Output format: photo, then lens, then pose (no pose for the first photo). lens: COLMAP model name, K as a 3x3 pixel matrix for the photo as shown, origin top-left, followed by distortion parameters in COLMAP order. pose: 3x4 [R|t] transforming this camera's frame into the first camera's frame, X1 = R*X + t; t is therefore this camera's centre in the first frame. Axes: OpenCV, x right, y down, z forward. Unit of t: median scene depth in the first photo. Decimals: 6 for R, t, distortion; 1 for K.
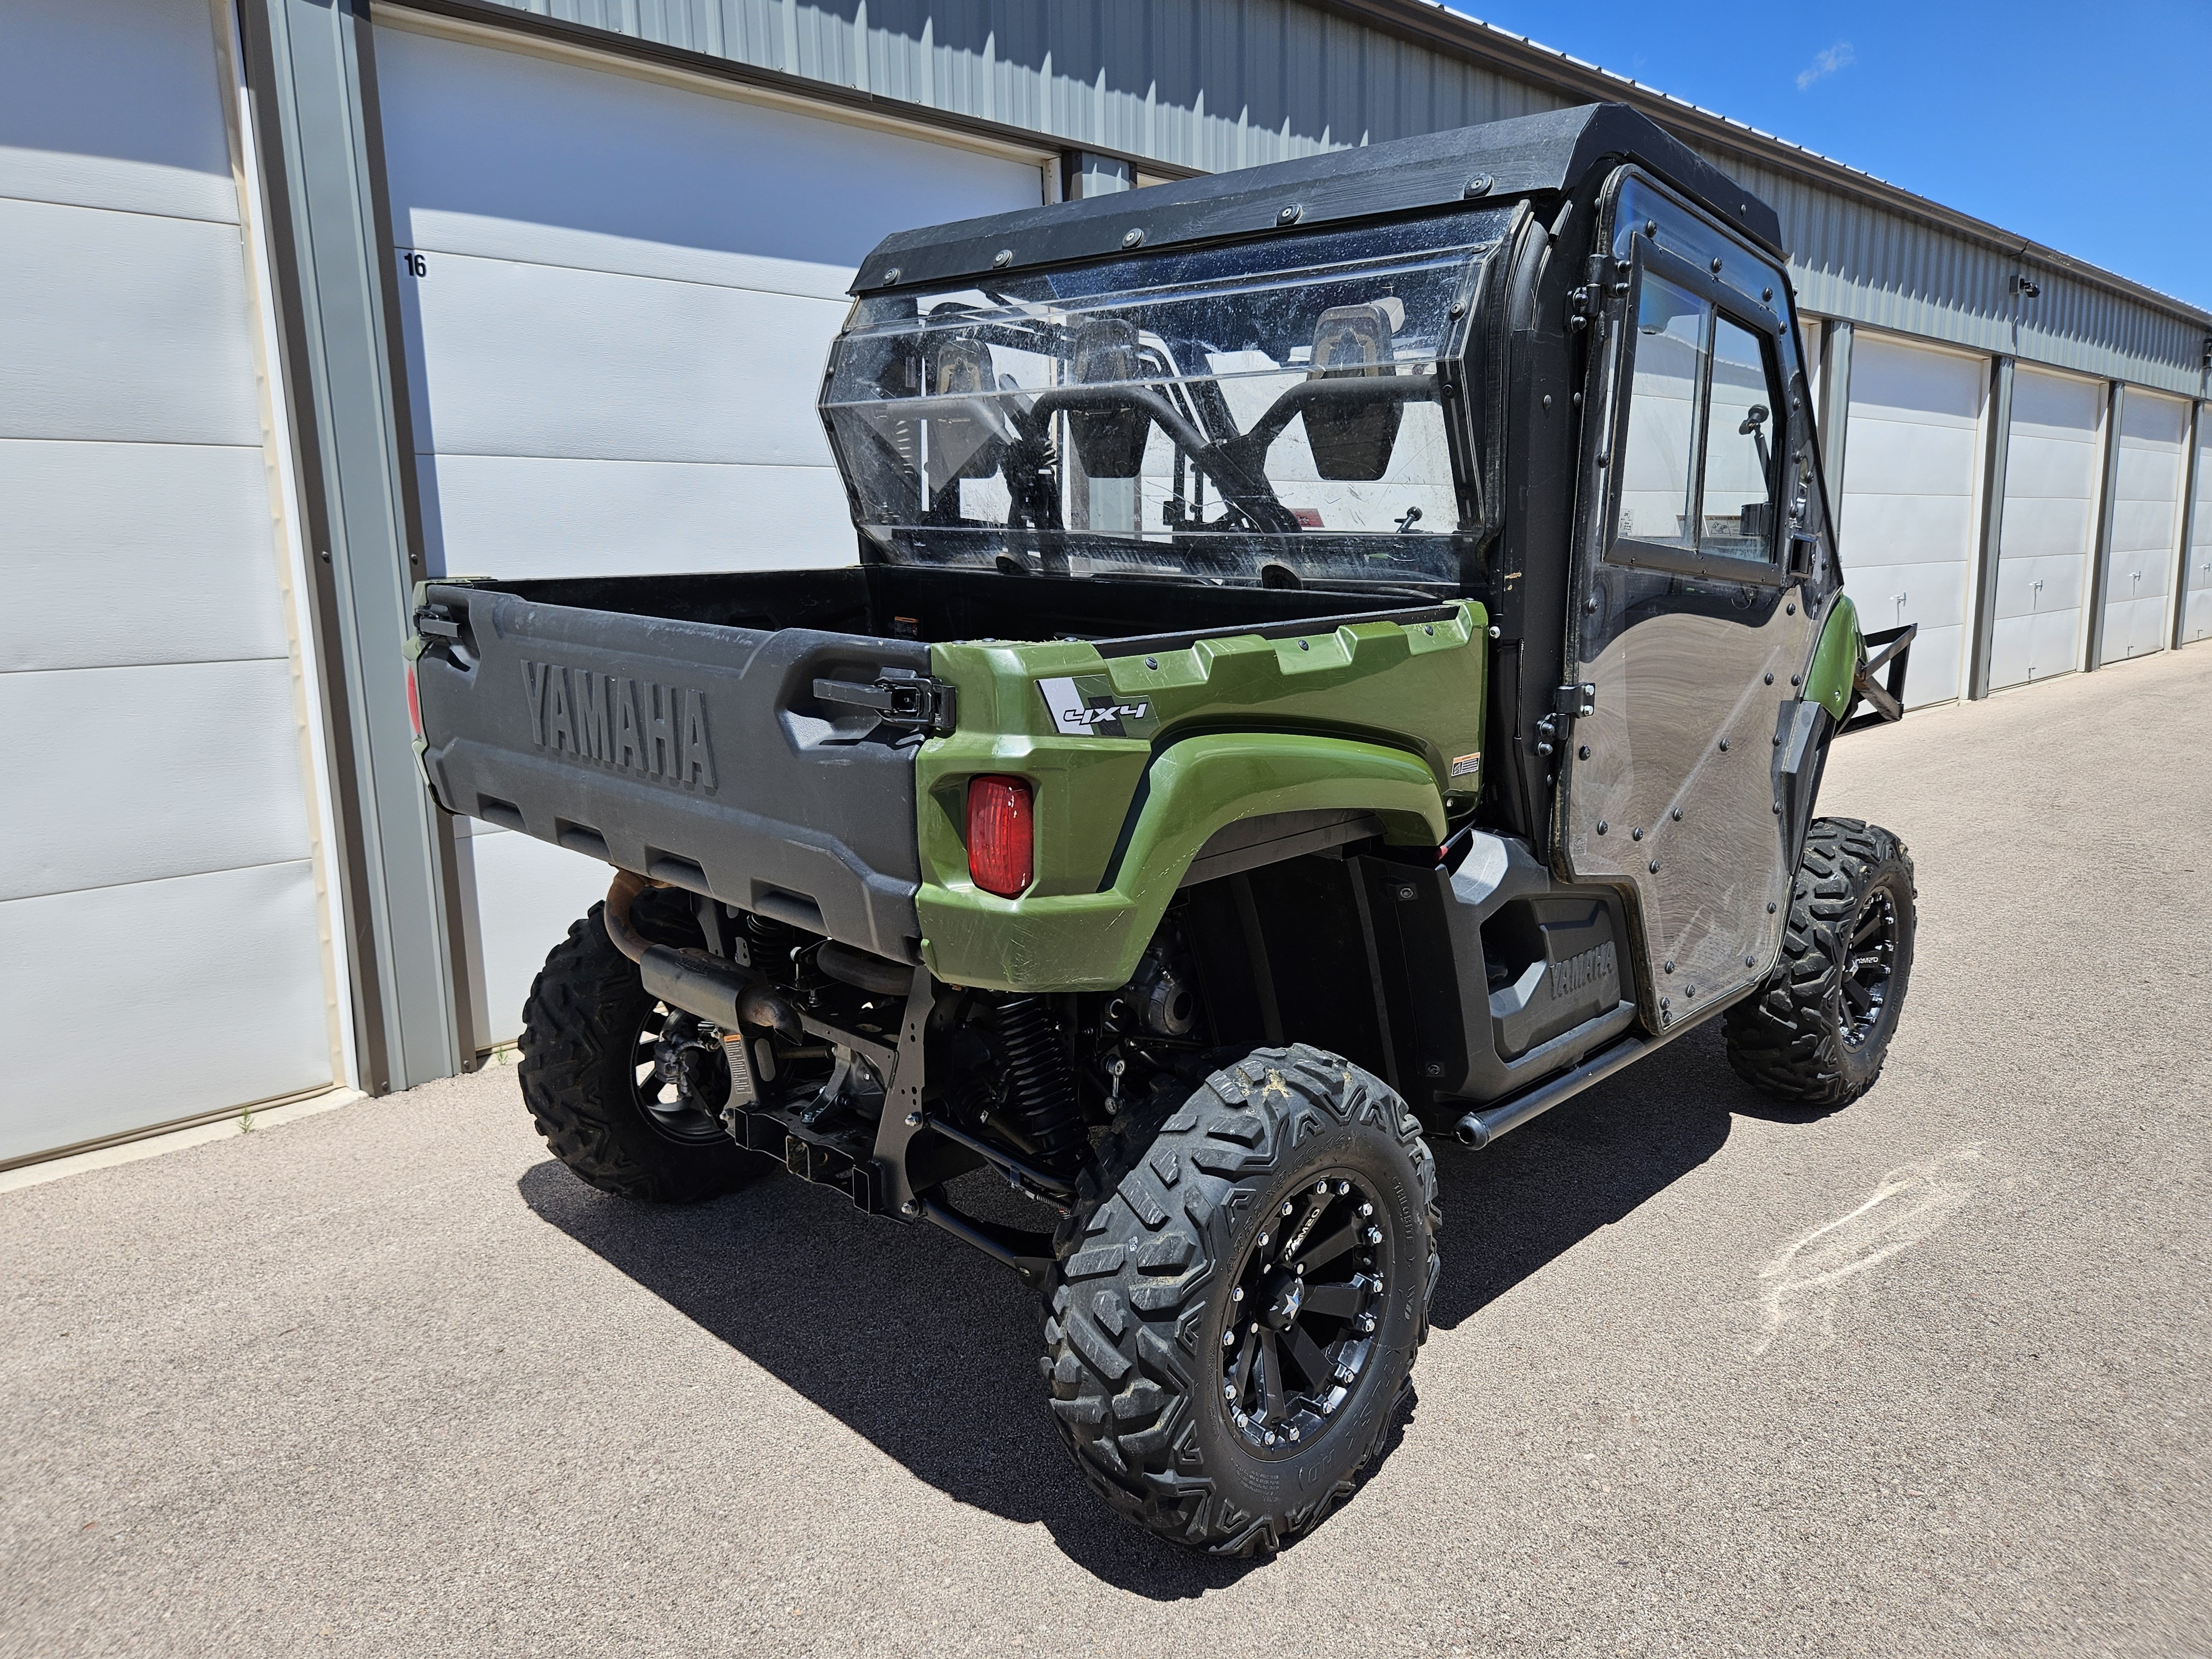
lens RADIAL K [[1603.9, 0, 1104.9], [0, 1603.9, 775.3], [0, 0, 1]] dist [-0.000232, 0.084797]
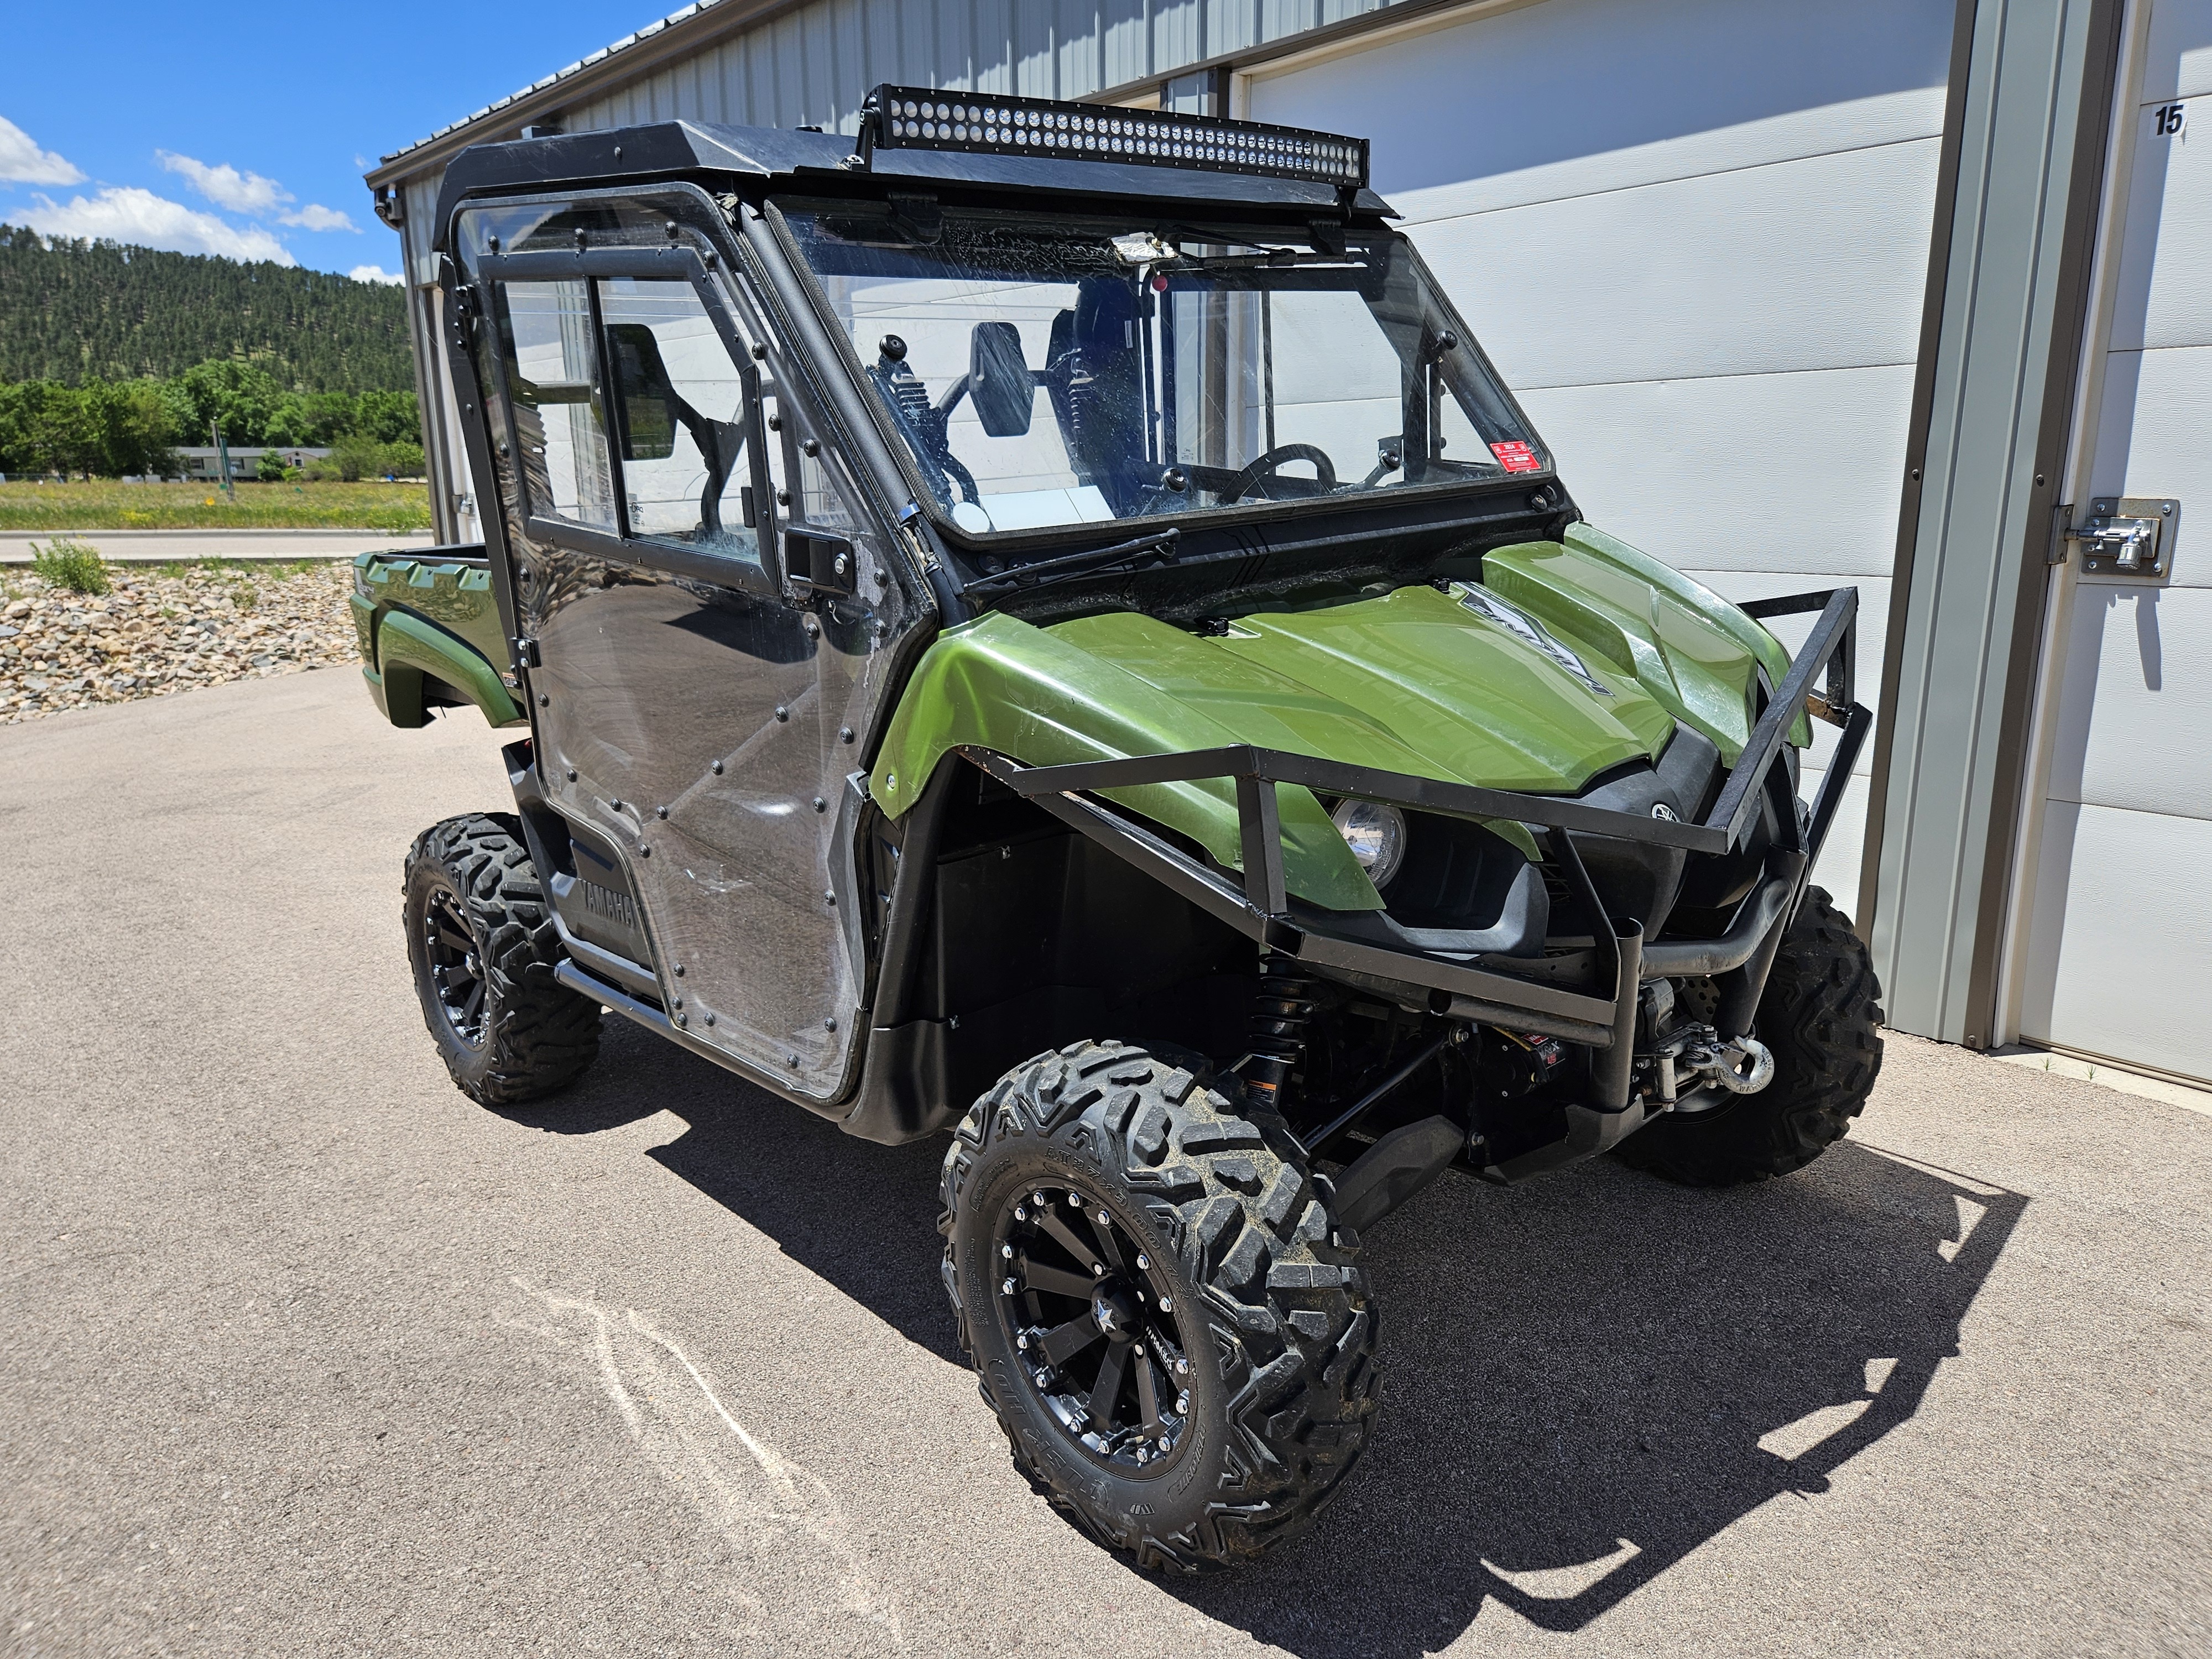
lens RADIAL K [[1565.2, 0, 1104.0], [0, 1565.2, 837.7], [0, 0, 1]] dist [0.045742, -0.002192]
pose [[-0.080197, 0.245912, -0.965969, 1.260169], [-0.131309, 0.958038, 0.254794, -0.237703], [0.988092, 0.147274, -0.044542, 1.329546]]
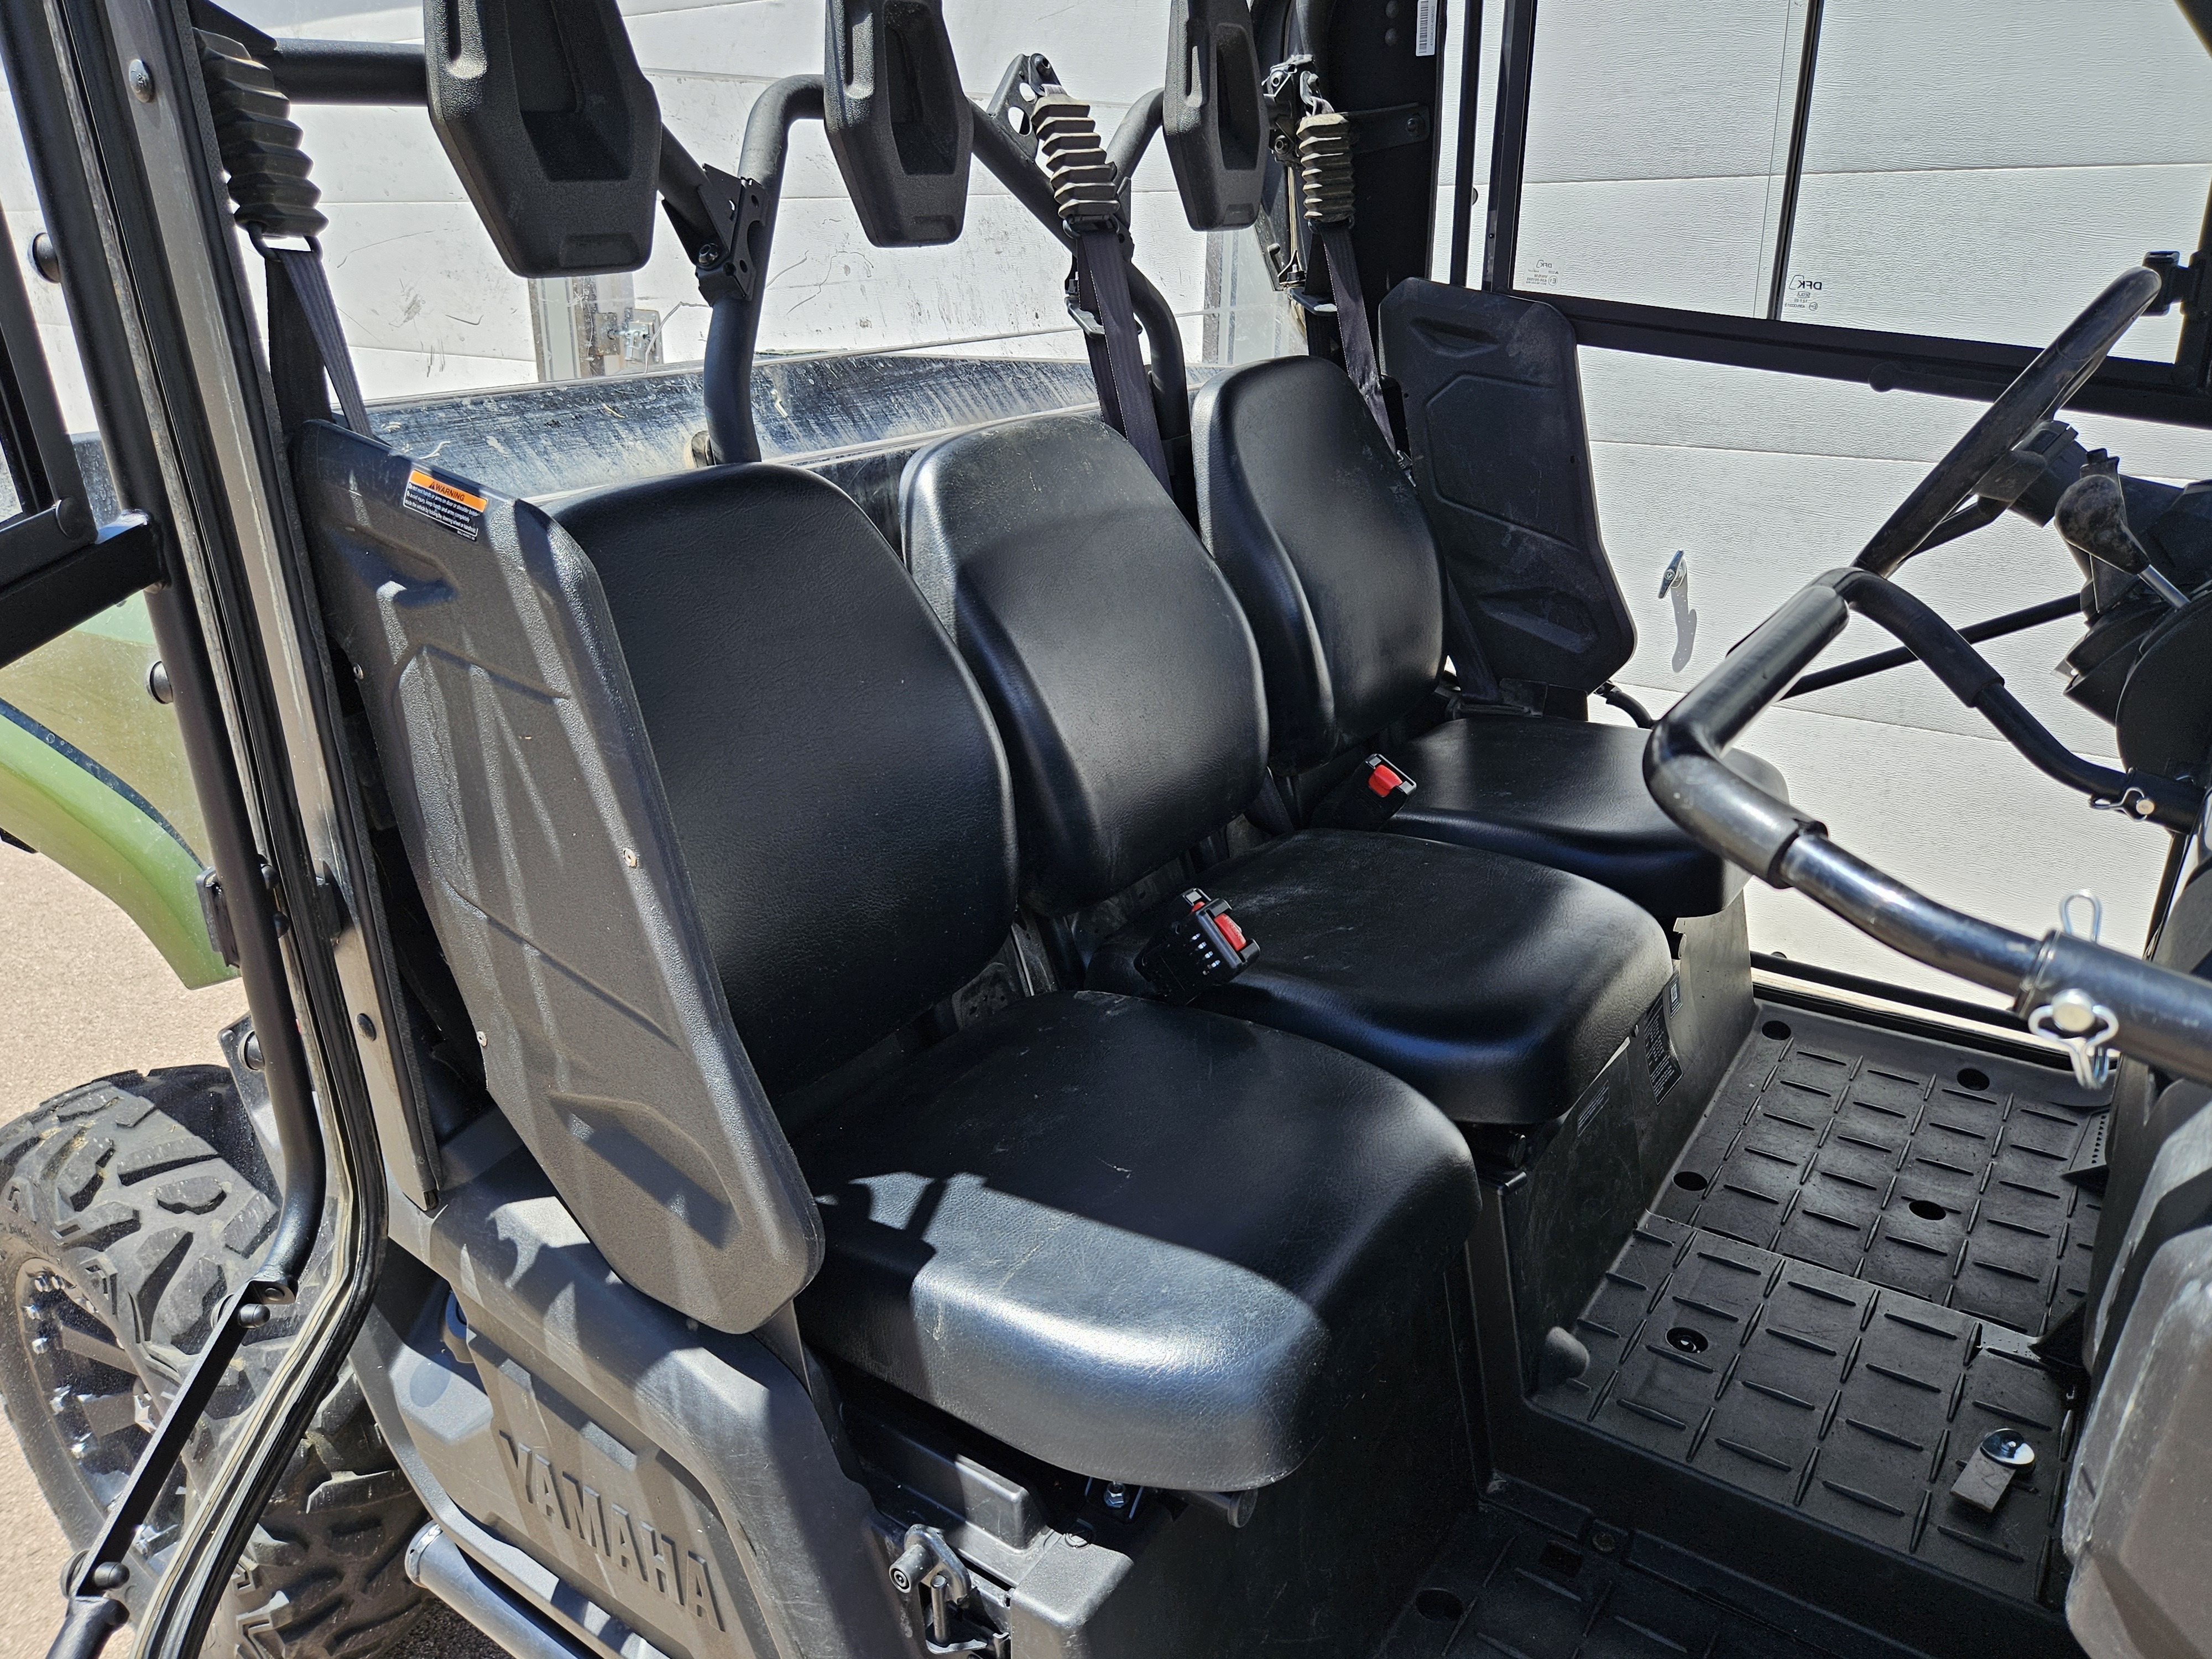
lens RADIAL K [[1565.2, 0, 1104.0], [0, 1565.2, 837.7], [0, 0, 1]] dist [0.045742, -0.002192]
pose [[0.135658, 0.357506, -0.924006, 0.600401], [-0.151265, 0.929167, 0.337295, -0.192530], [0.979140, 0.094013, 0.180127, 0.995682]]
